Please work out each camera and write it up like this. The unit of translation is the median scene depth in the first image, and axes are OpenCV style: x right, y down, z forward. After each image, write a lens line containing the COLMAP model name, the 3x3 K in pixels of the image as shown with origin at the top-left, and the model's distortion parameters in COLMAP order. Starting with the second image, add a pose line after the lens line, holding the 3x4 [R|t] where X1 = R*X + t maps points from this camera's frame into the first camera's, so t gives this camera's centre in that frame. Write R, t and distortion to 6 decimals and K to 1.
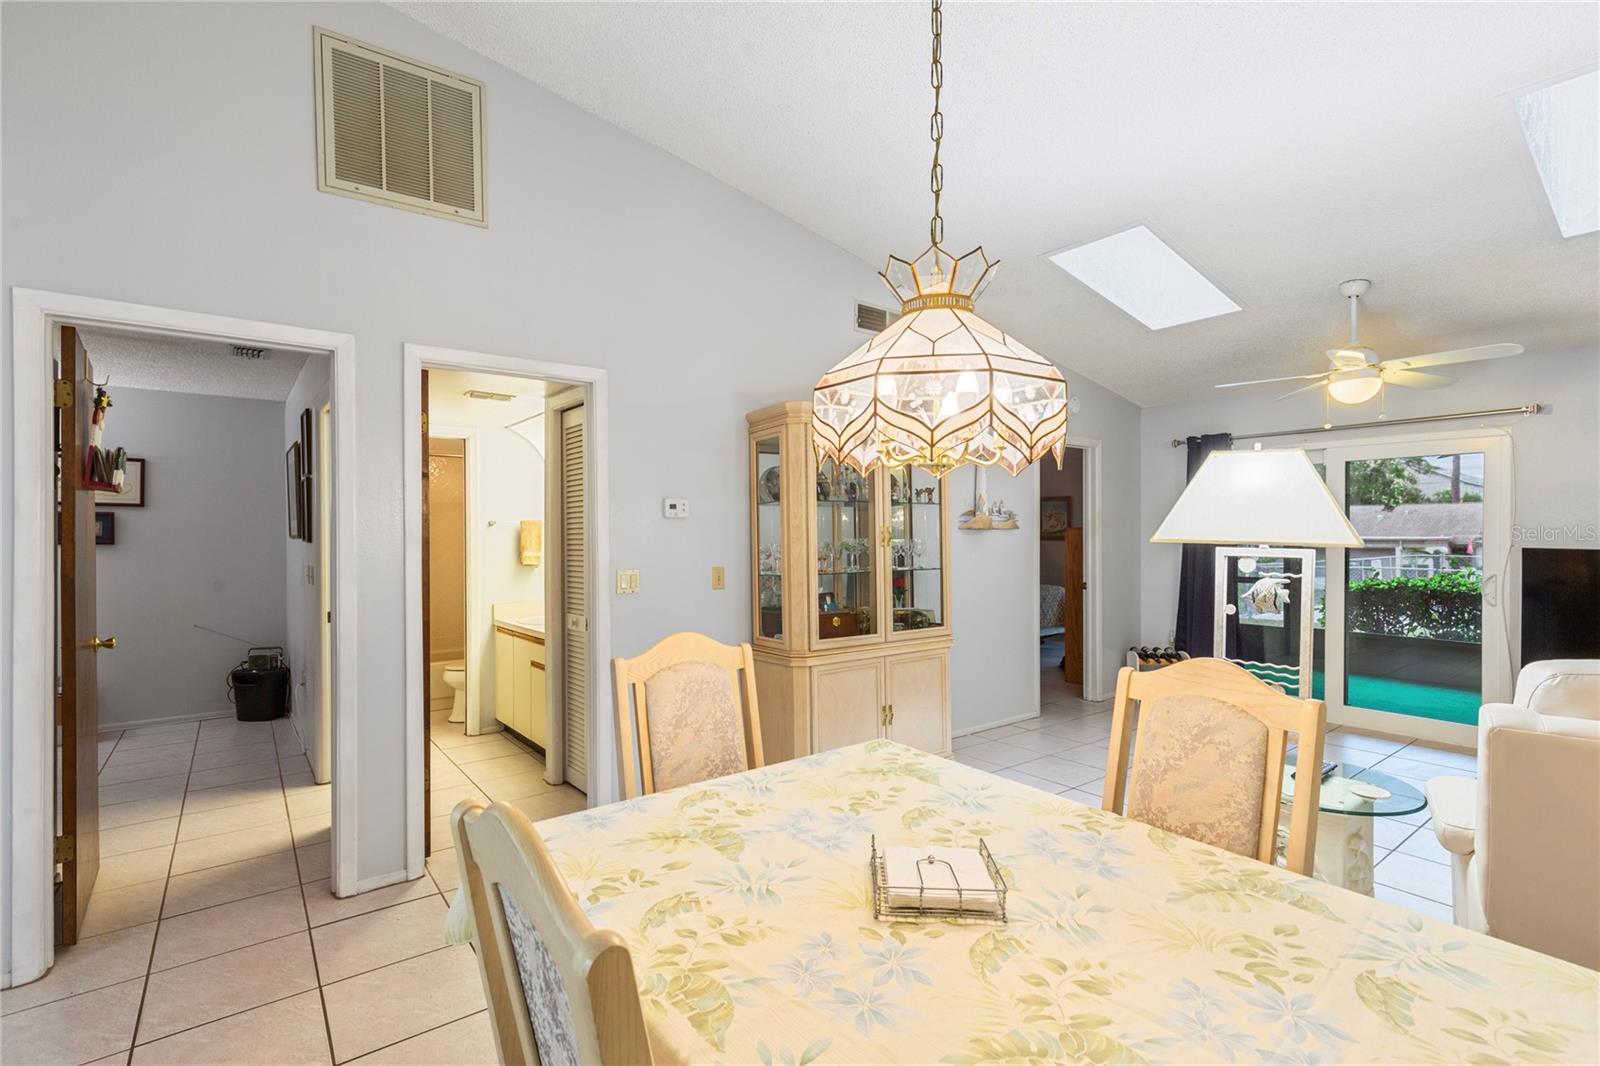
lens RADIAL K [[748.8, 0, 800.0], [0, 748.8, 533.0], [0, 0, 1]] dist [0.000333, 0.000035]
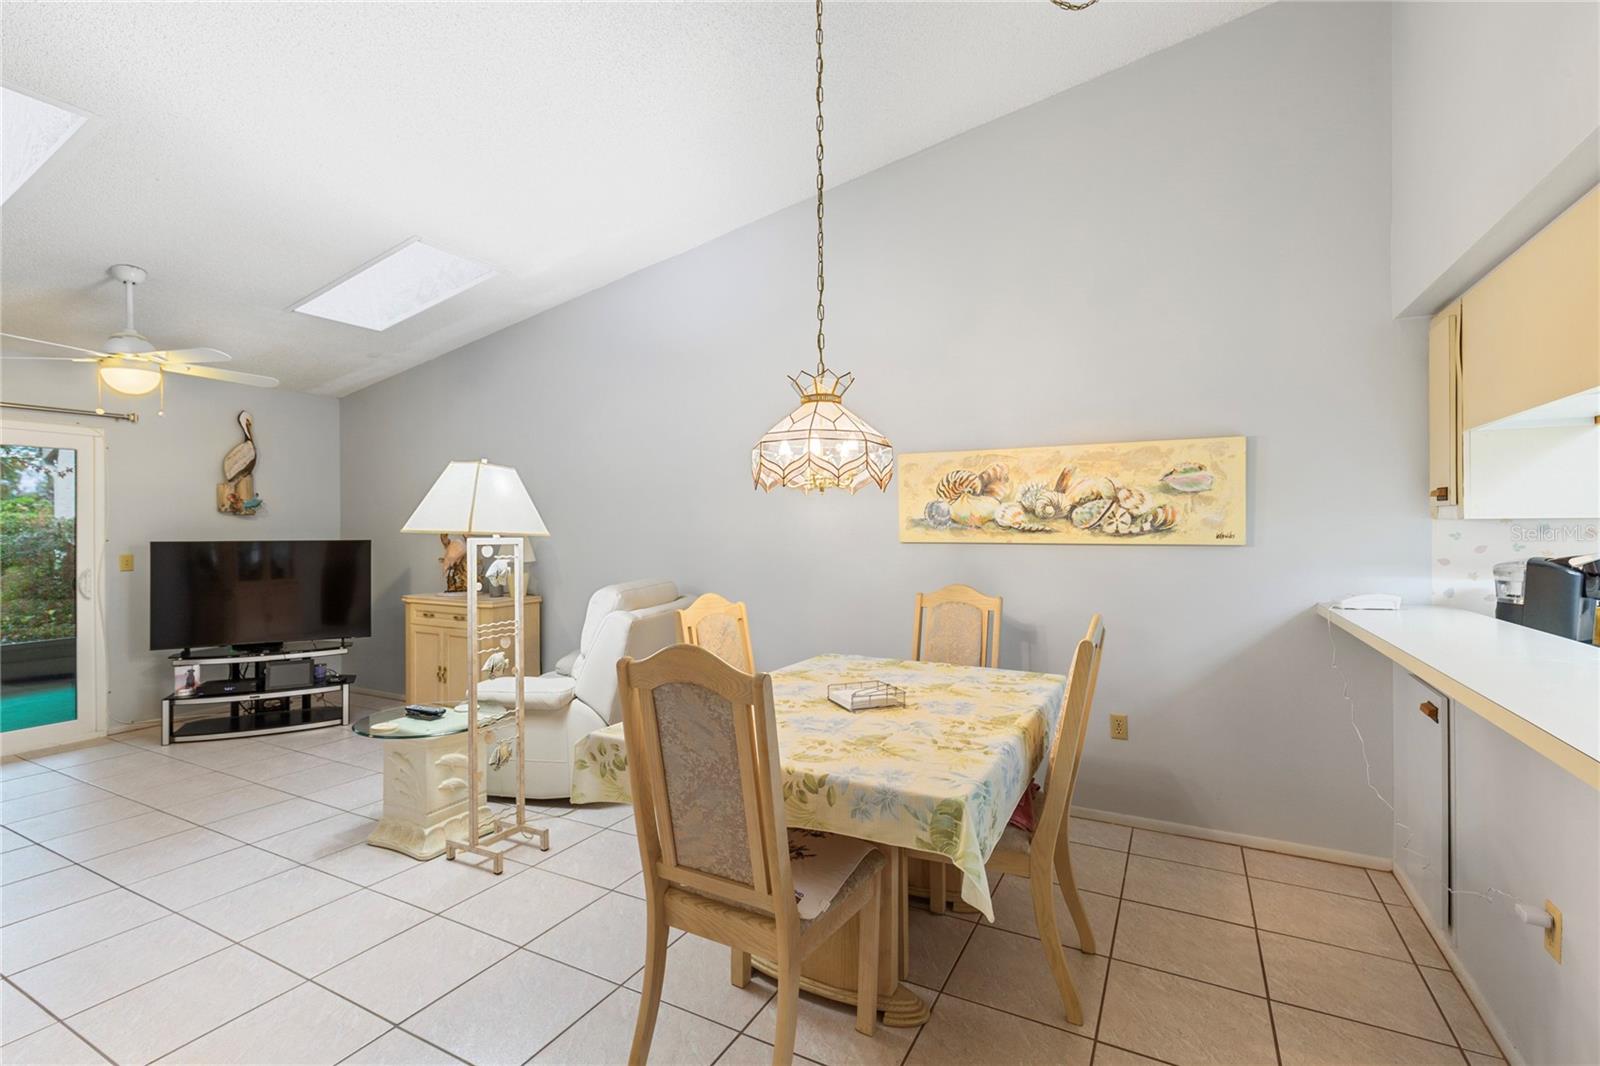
lens RADIAL K [[724.7, 0, 799.9], [0, 724.7, 523.9], [0, 0, 1]] dist [0.000362, 0.000023]
pose [[-0.416273, 0.005996, 0.909220, -0.464425], [0.003875, 0.999981, -0.004821, 0.002268], [-0.909231, 0.001516, -0.416289, 0.605951]]
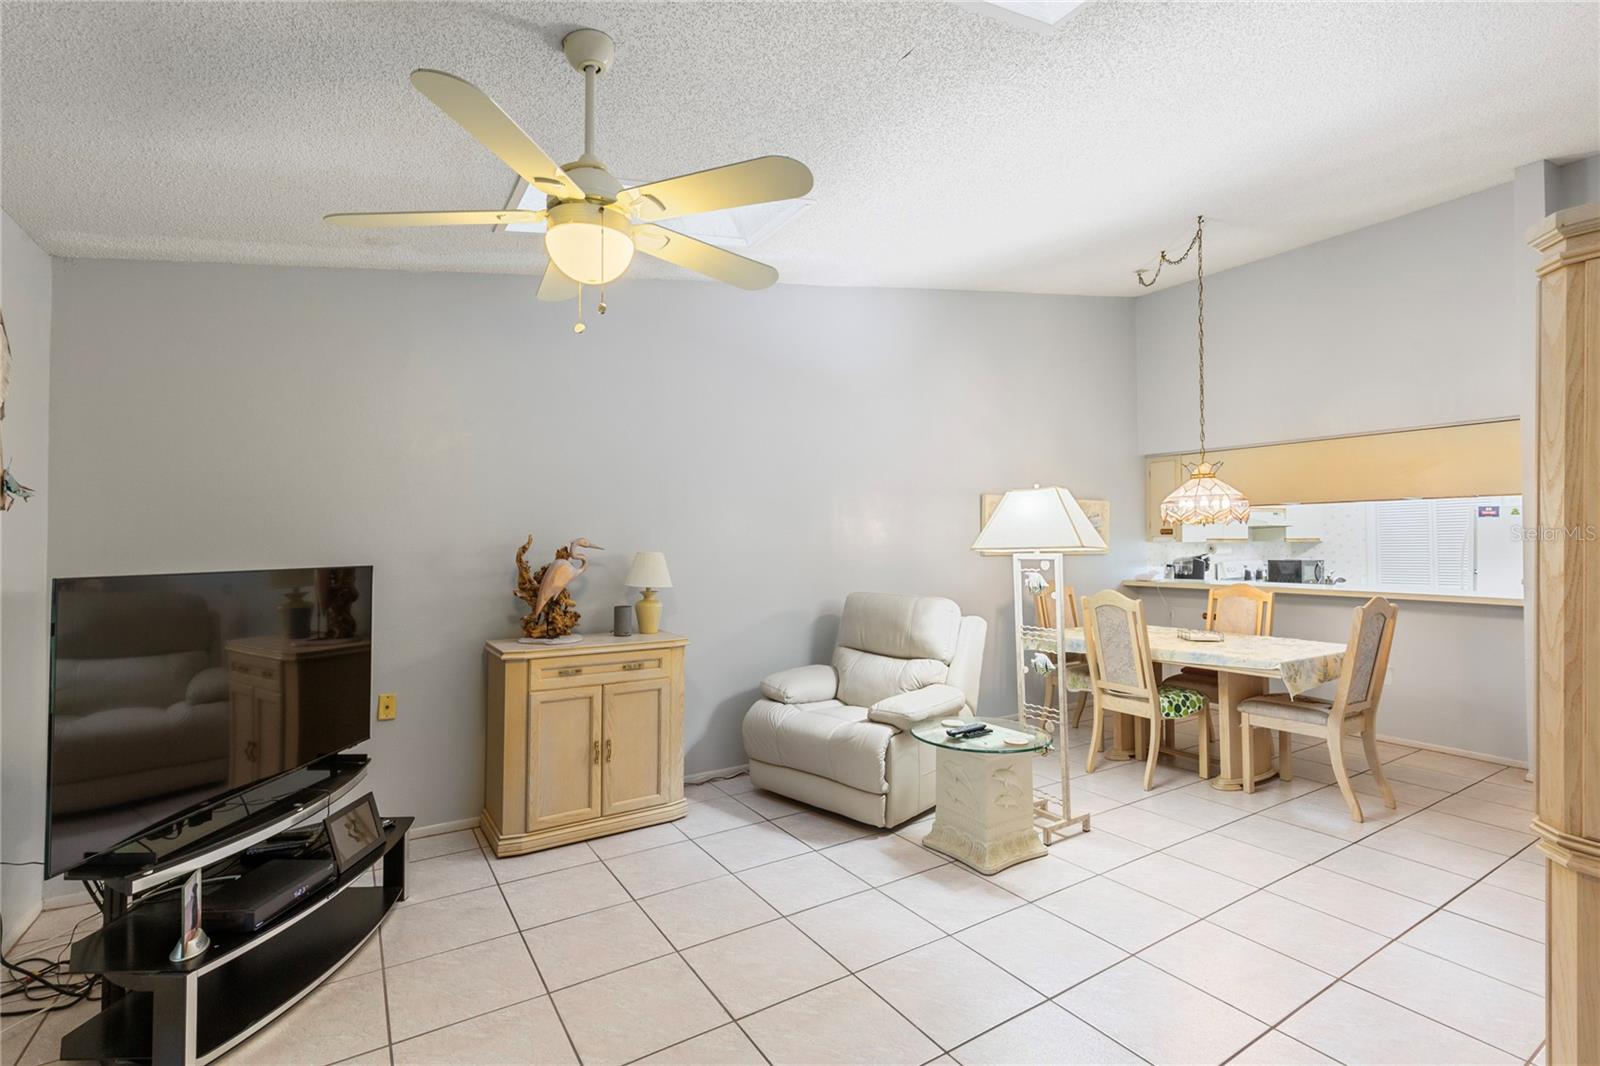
lens RADIAL K [[715.0, 0, 800.5], [0, 715.0, 542.1], [0, 0, 1]] dist [-0.001006, -0.000568]
pose [[-0.996730, -0.001772, 0.080787, 0.566753], [-0.002380, 0.999970, -0.007430, 0.004815], [-0.080771, -0.007598, -0.996704, 1.446768]]
